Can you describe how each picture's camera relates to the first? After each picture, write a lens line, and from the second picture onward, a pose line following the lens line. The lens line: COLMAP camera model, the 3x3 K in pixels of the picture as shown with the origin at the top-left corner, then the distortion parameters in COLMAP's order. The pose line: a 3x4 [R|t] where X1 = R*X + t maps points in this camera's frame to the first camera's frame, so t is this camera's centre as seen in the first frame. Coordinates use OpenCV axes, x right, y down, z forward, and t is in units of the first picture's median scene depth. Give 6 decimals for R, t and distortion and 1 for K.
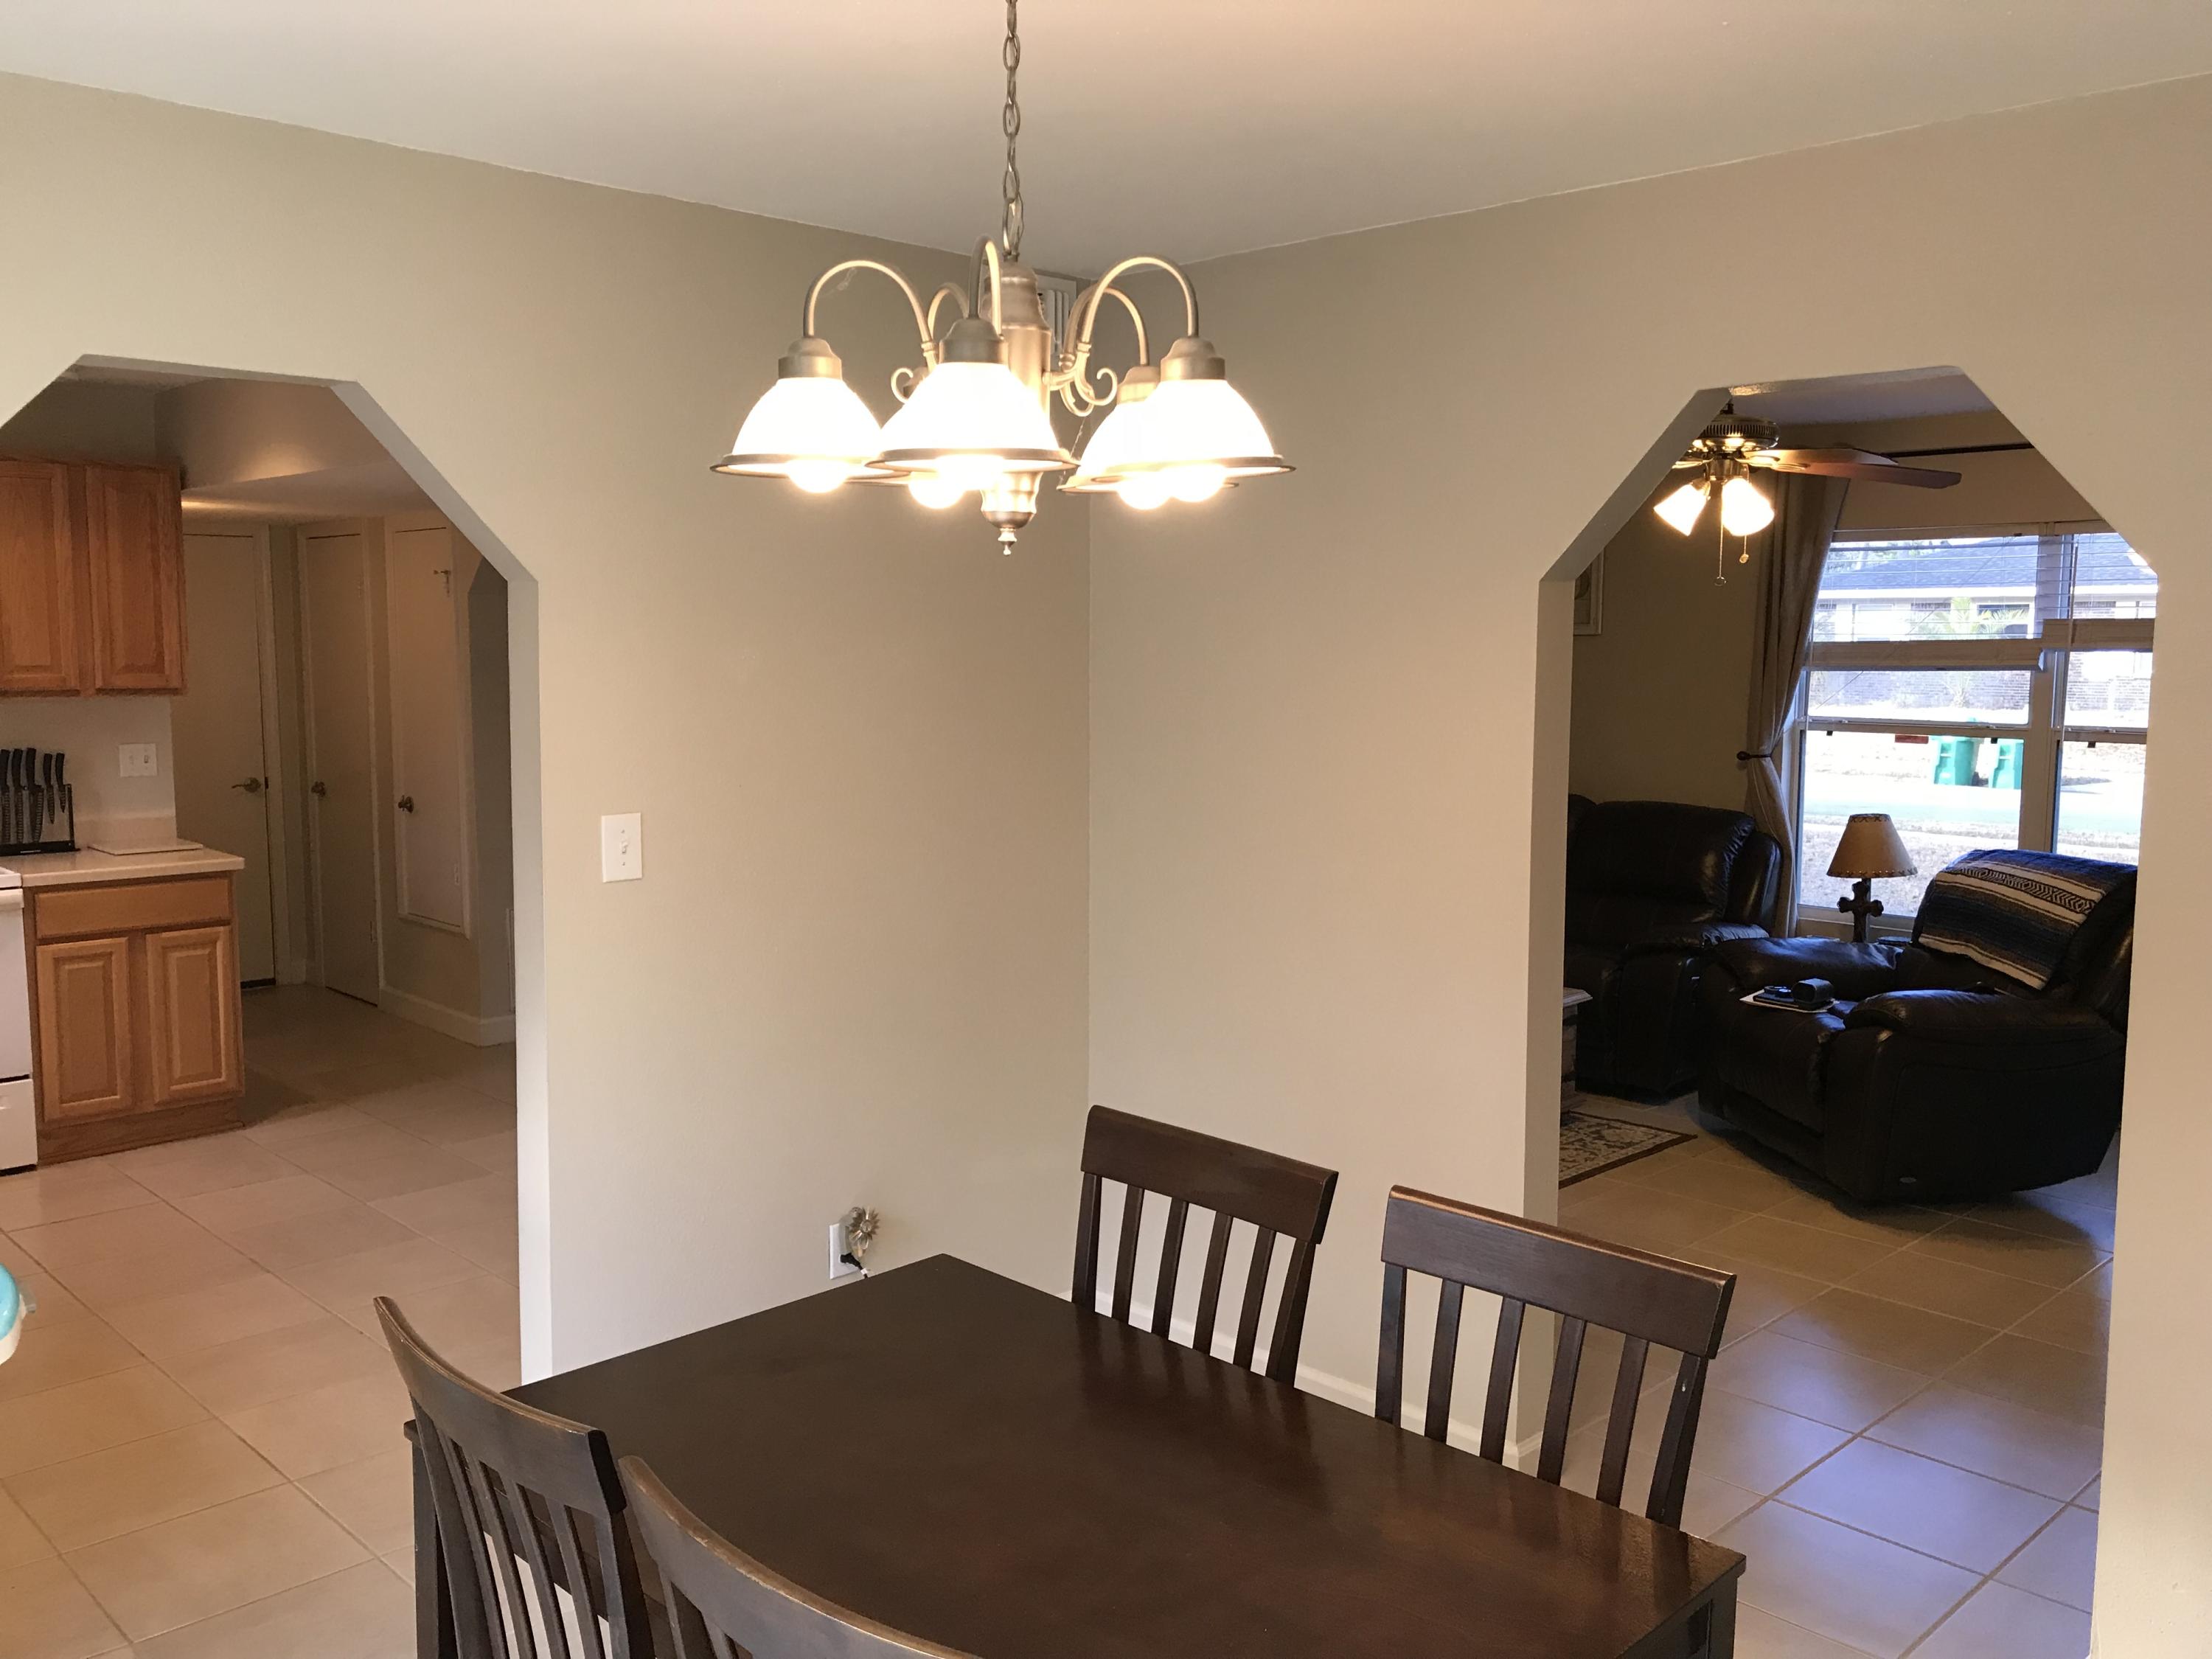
lens RADIAL K [[1834.2, 0, 1126.0], [0, 1834.2, 839.7], [0, 0, 1]] dist [0.064778, -0.080768]
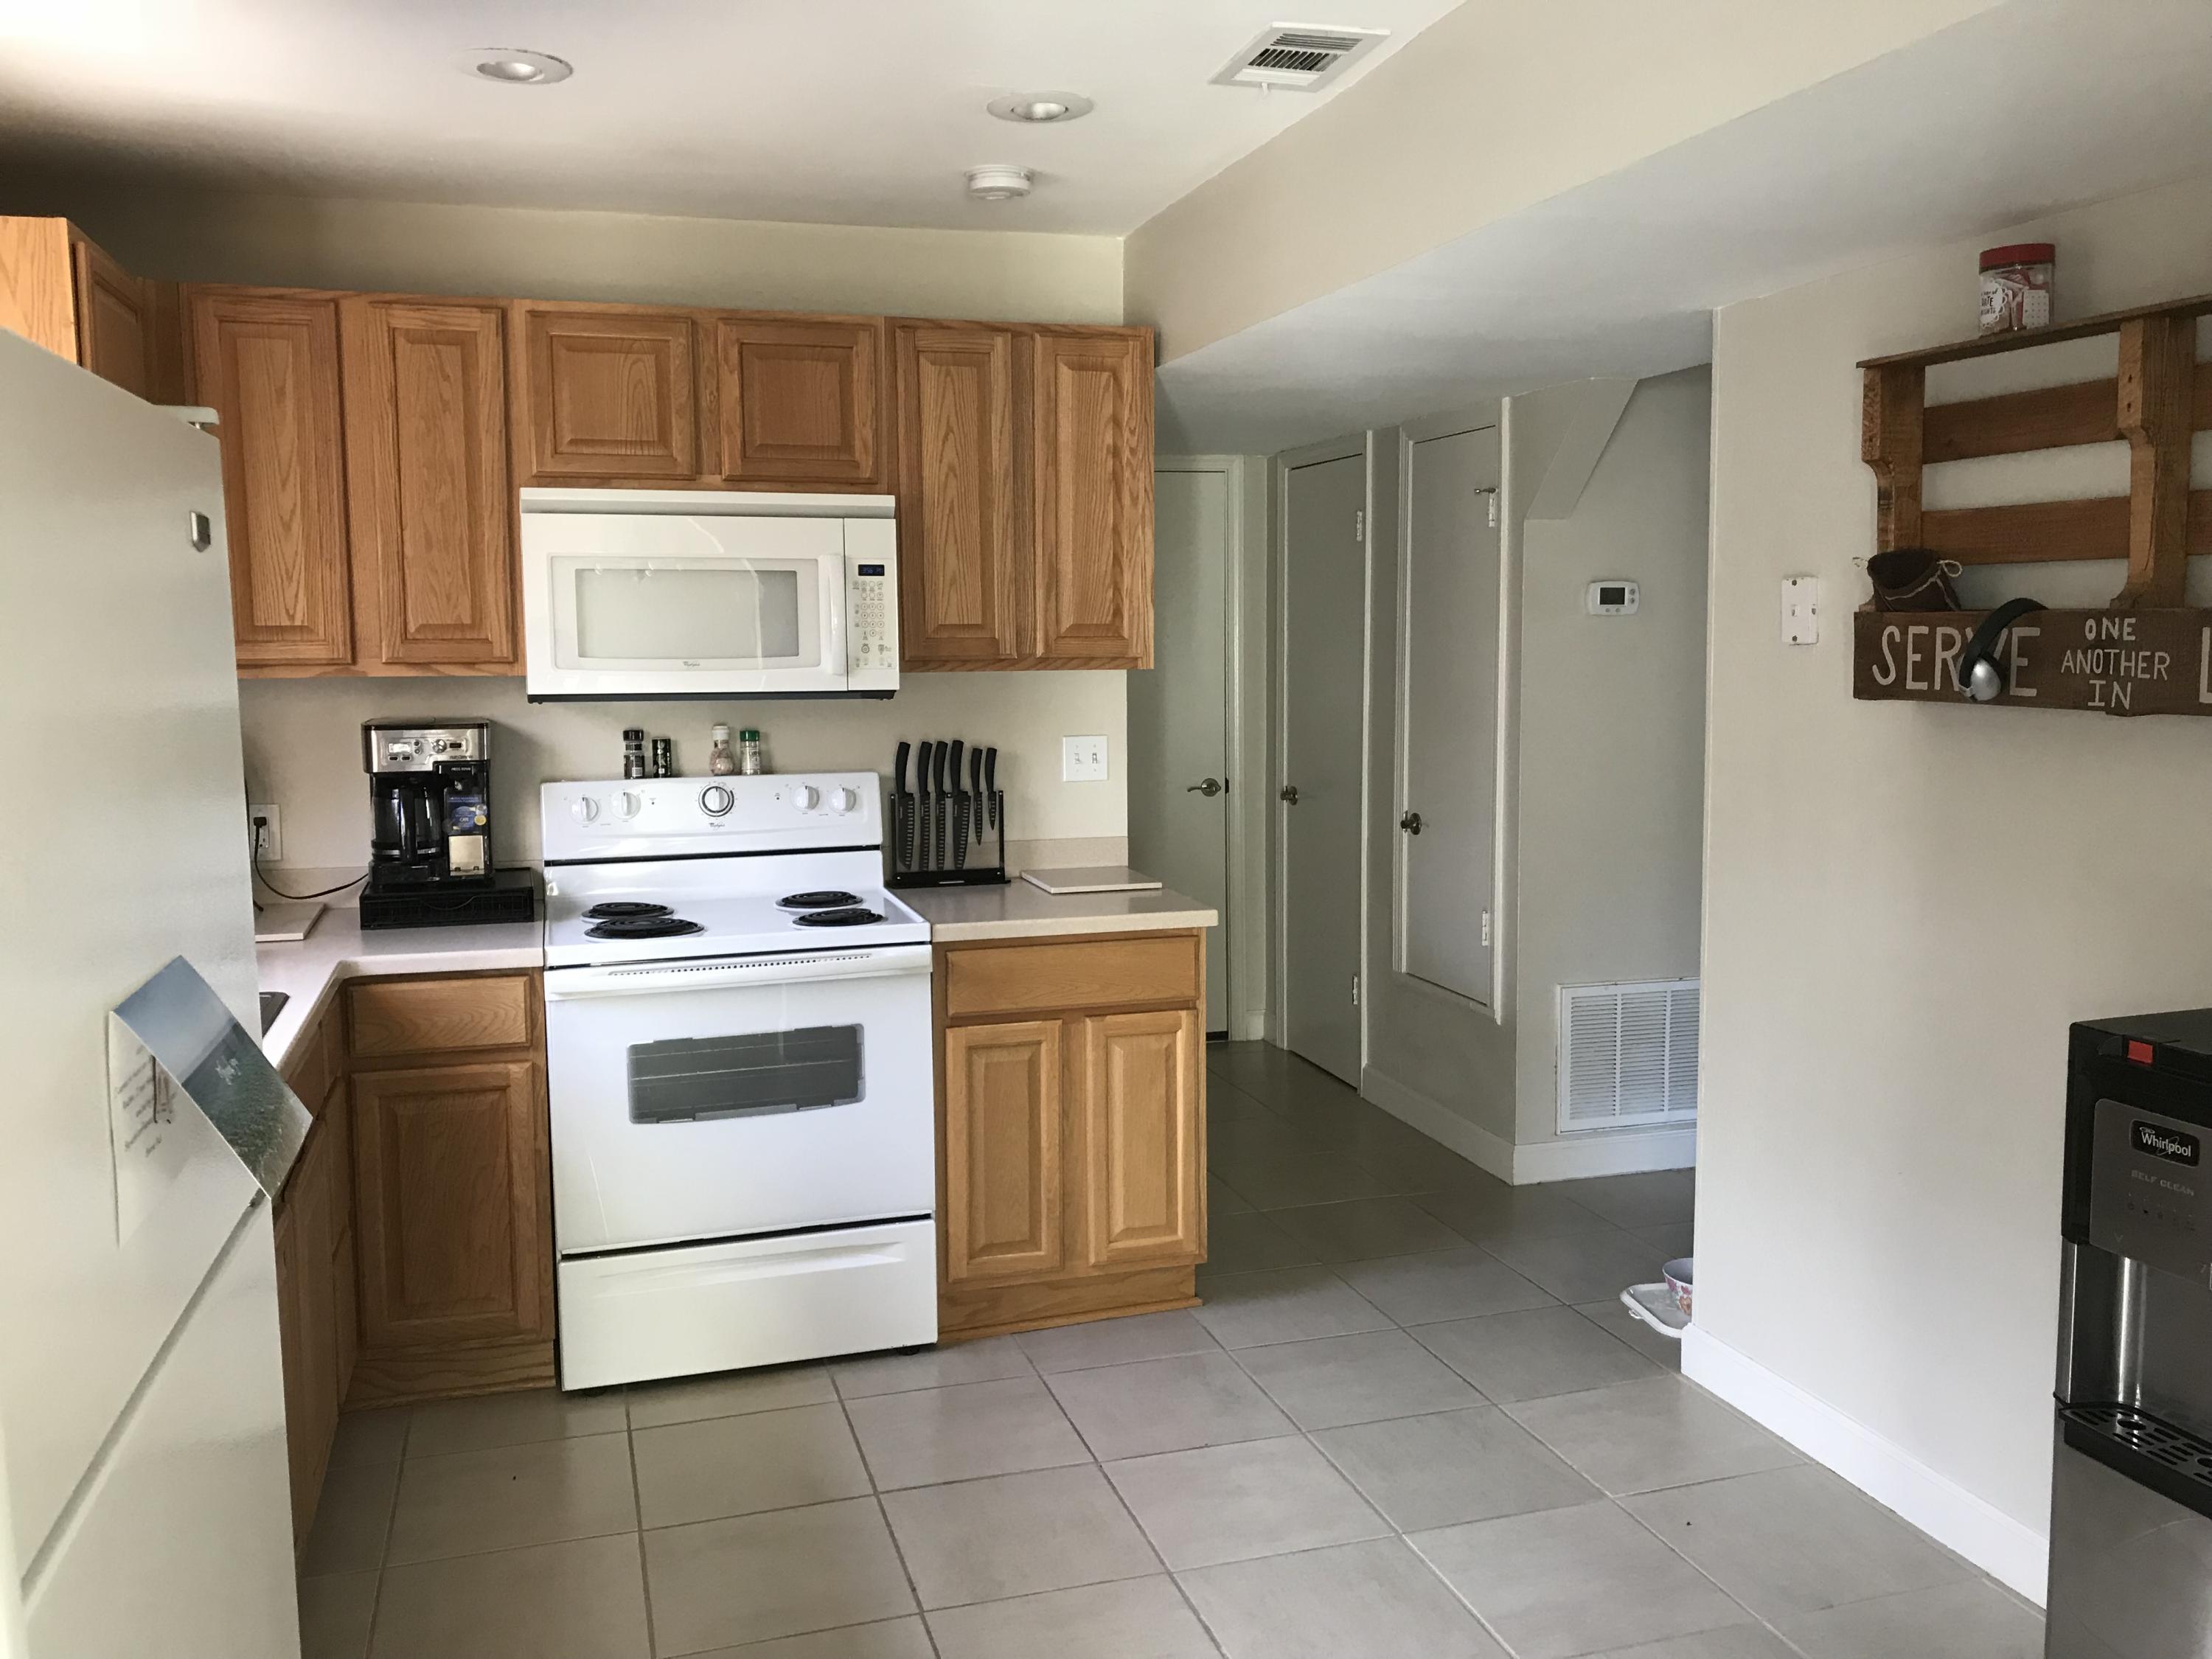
lens RADIAL K [[1834.2, 0, 1087.8], [0, 1834.2, 820.8], [0, 0, 1]] dist [0.064778, -0.080768]
pose [[0.883501, 0.034405, -0.467164, -0.211324], [-0.035724, 0.999343, 0.006036, -0.024605], [0.467065, 0.011356, 0.884150, 0.396837]]
